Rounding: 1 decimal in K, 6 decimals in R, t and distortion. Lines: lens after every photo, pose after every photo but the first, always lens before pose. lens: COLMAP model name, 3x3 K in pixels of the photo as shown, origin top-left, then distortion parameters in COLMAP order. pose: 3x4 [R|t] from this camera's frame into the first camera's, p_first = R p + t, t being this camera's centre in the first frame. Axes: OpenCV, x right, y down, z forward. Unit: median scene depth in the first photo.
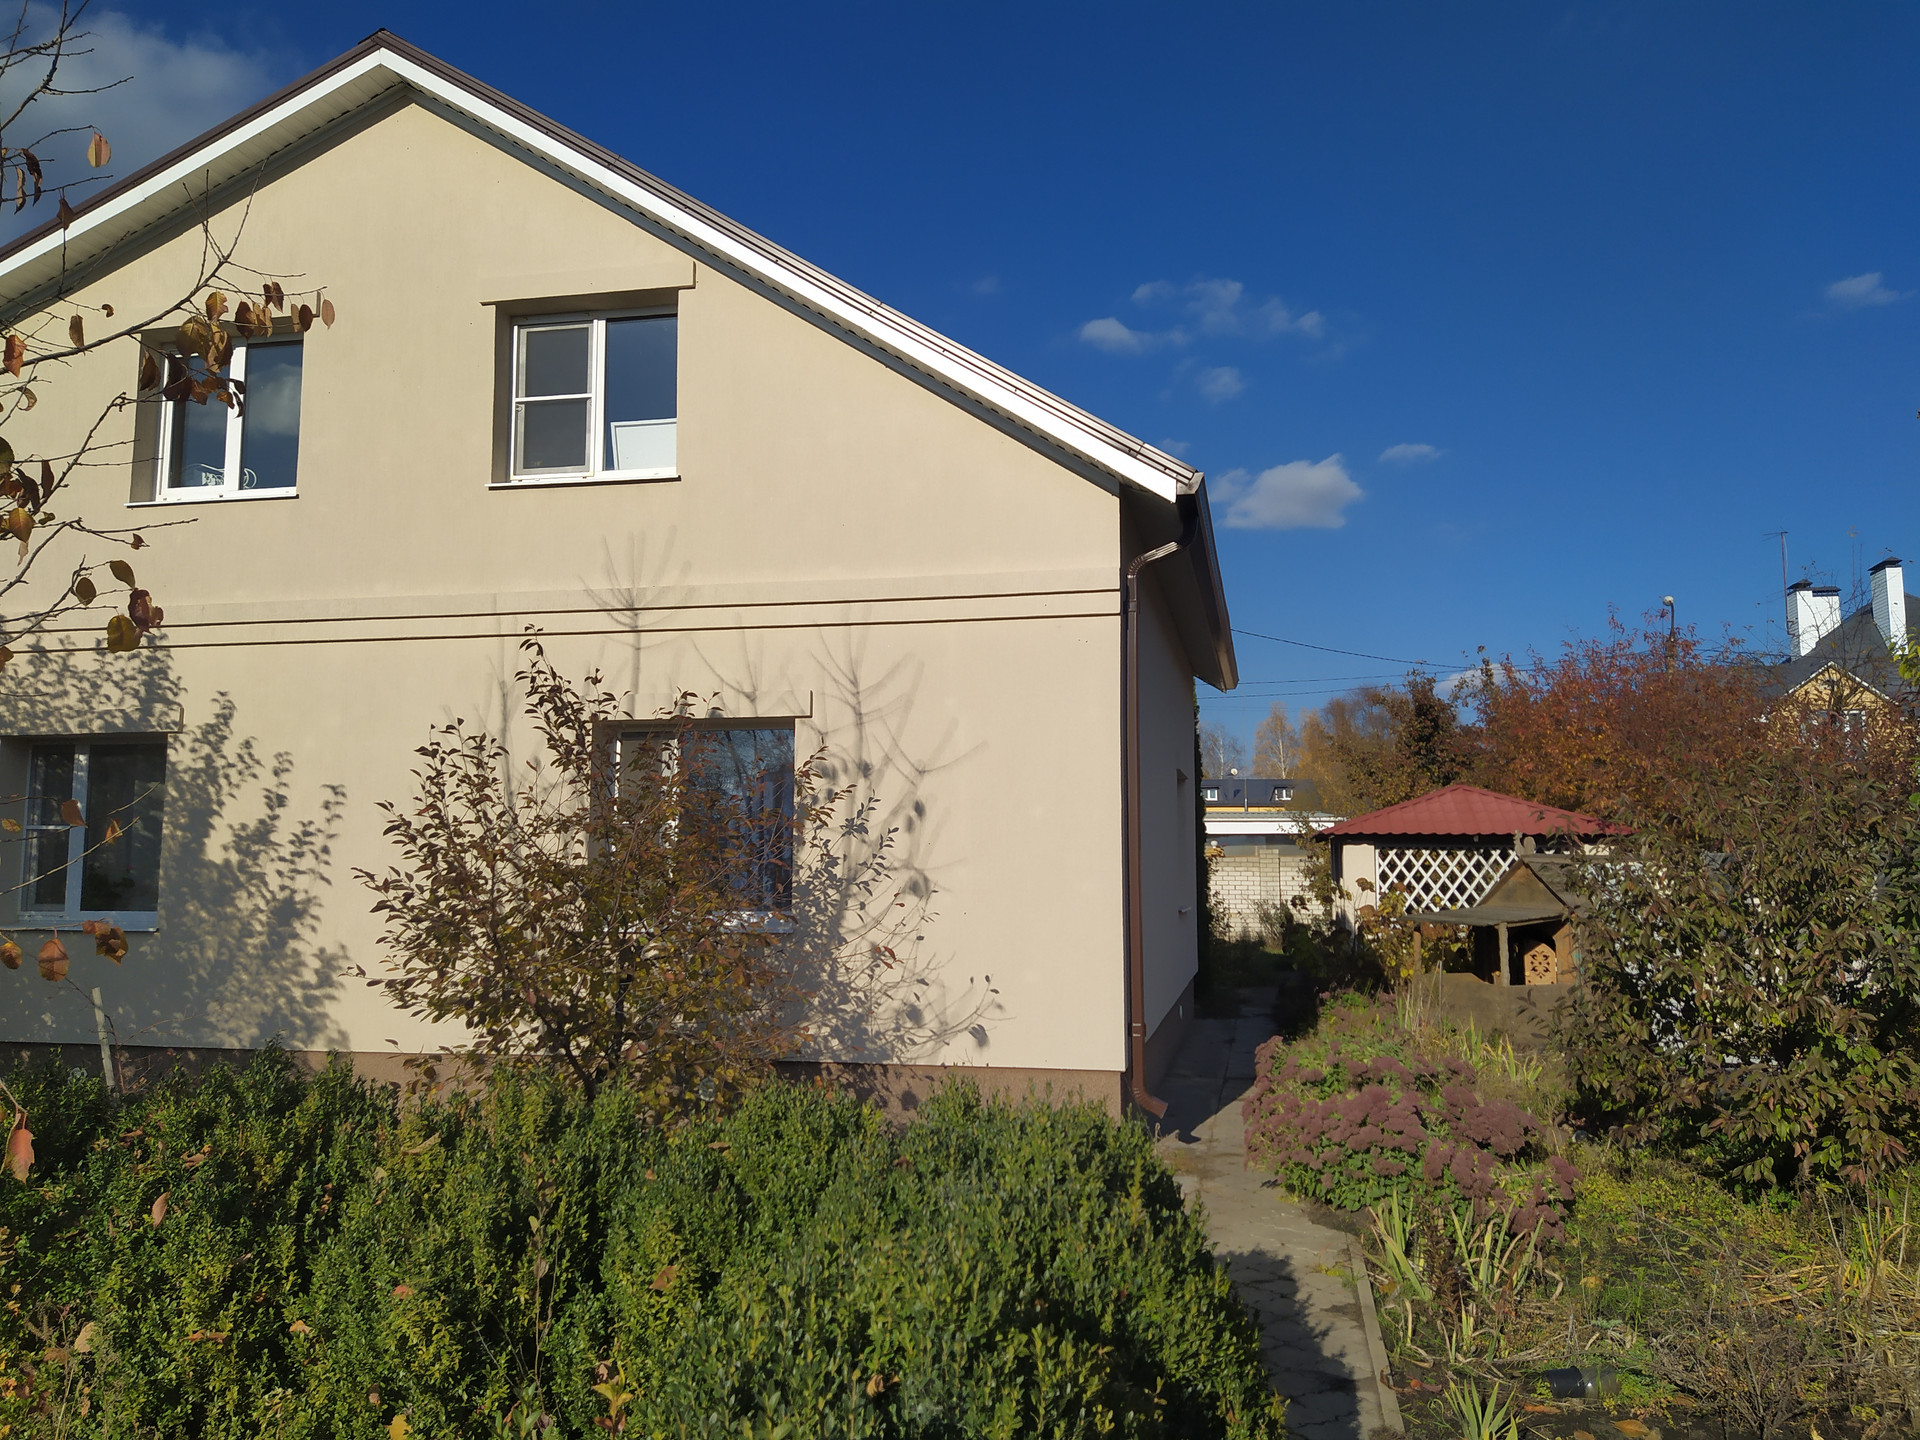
lens RADIAL K [[1431.8, 0, 960.0], [0, 1431.8, 720.0], [0, 0, 1]] dist [0.125927, -0.177891]
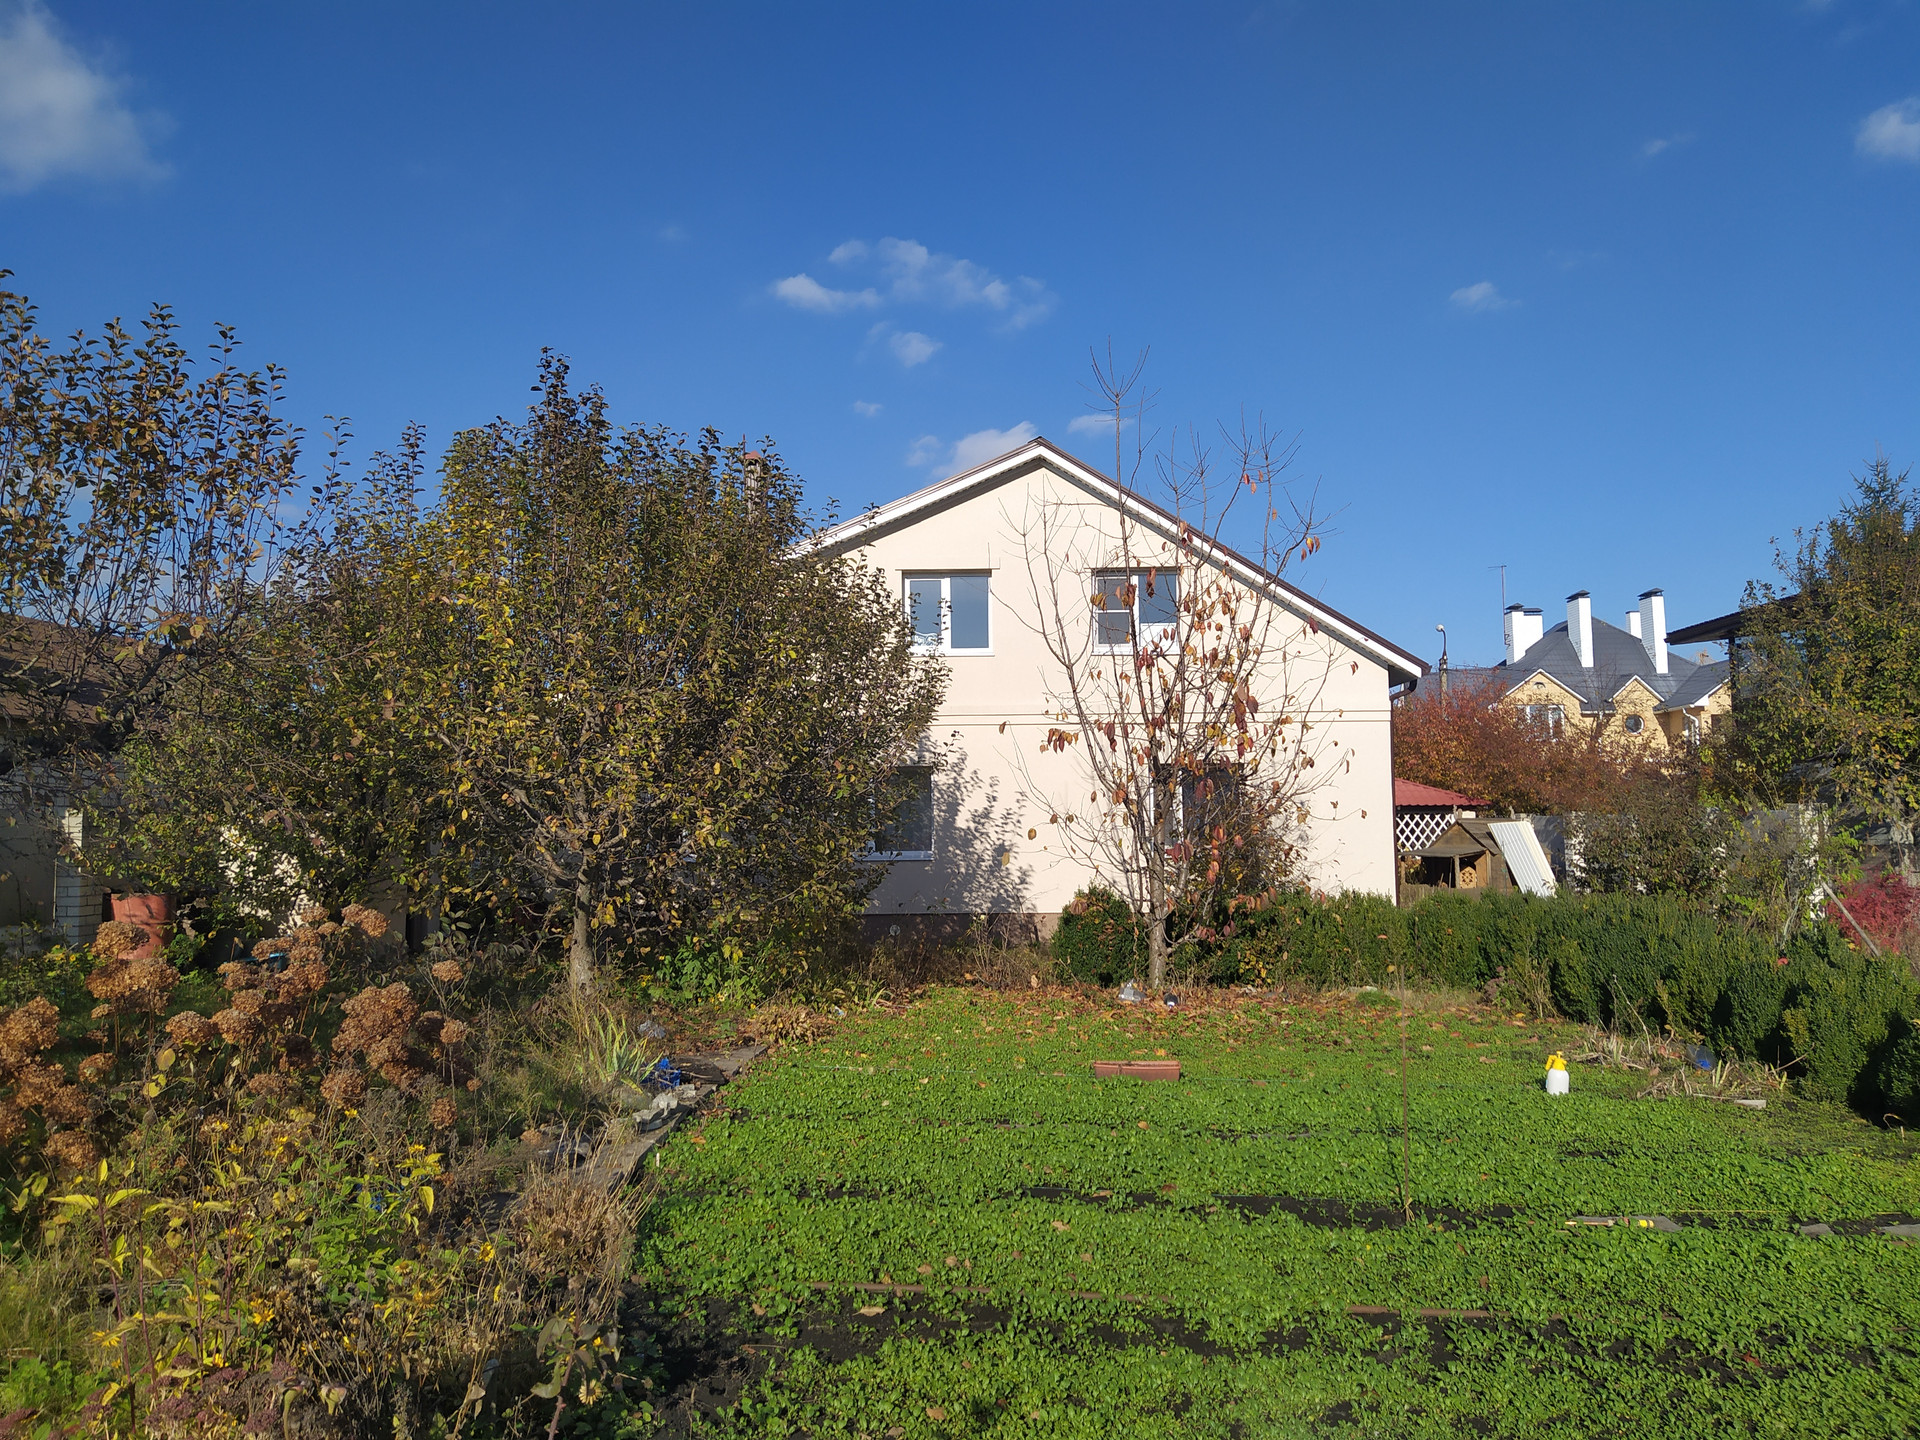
lens RADIAL K [[1560.5, 0, 891.7], [0, 1560.5, 703.6], [0, 0, 1]] dist [-0.003093, -0.013572]
pose [[0.983418, 0.006608, 0.181234, -1.022329], [-0.010266, 0.999762, 0.019251, -0.125998], [-0.181063, -0.020793, 0.983252, -1.215159]]
